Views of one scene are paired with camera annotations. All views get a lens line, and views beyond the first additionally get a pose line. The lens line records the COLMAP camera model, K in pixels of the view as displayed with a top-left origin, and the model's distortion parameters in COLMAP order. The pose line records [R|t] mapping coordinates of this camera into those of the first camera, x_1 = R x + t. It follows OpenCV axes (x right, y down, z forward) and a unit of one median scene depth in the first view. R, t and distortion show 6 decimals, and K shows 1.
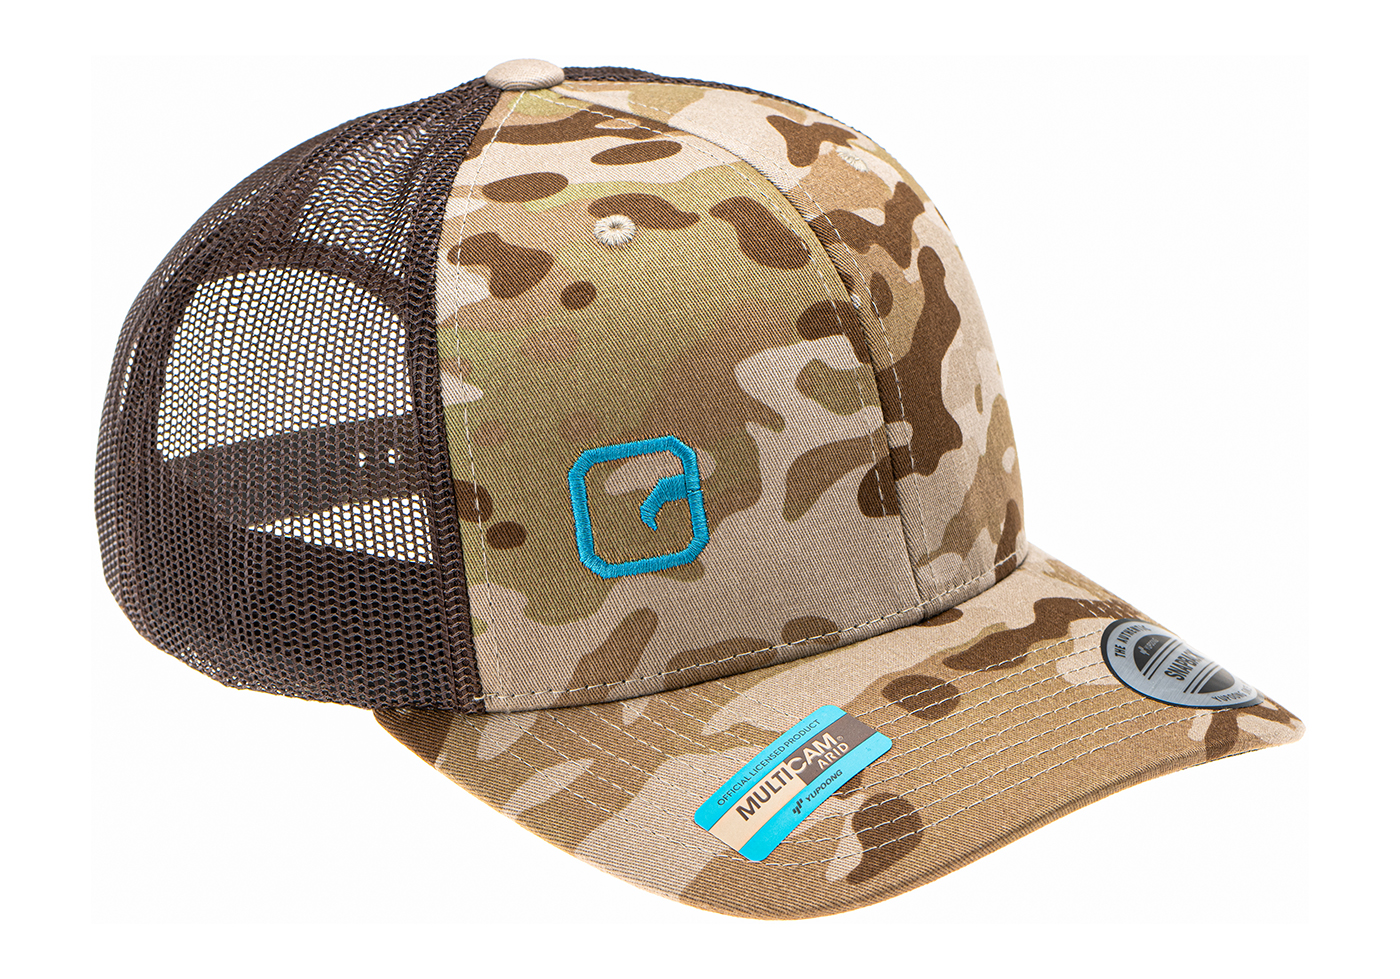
lens RADIAL K [[5720.8, 0, 700.0], [0, 5720.8, 489.5], [0, 0, 1]] dist [-1.064406, -0.517712]
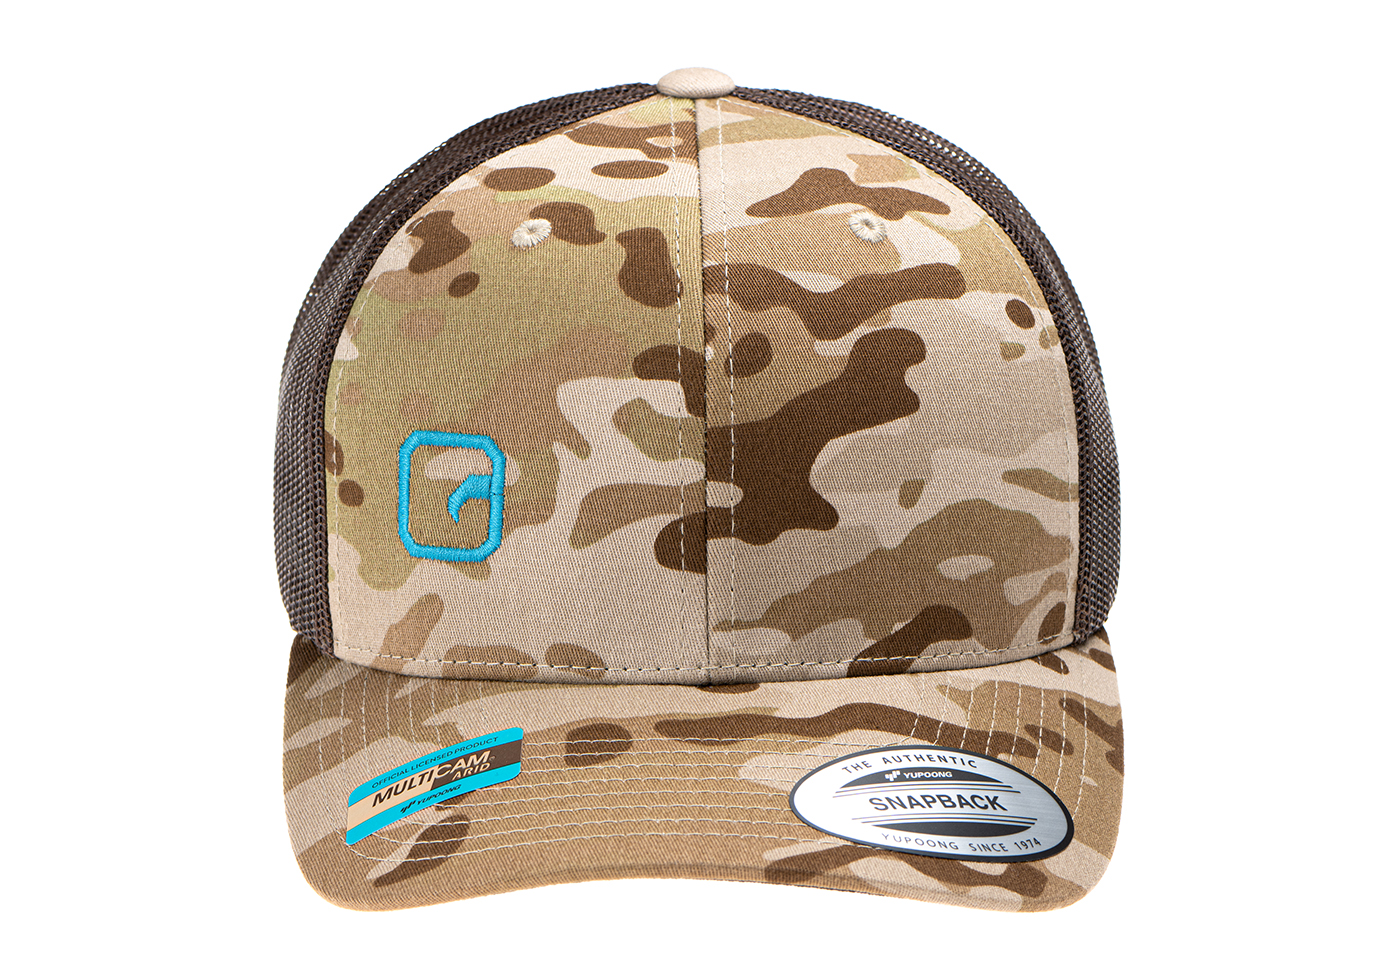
lens RADIAL K [[5720.8, 0, 700.0], [0, 5720.8, 490.0], [0, 0, 1]] dist [-1.064406, -0.517712]
pose [[0.740268, 0.231884, -0.631057, 0.665183], [-0.231137, 0.969201, 0.084998, -0.095035], [0.631331, 0.082939, 0.771066, 0.237538]]
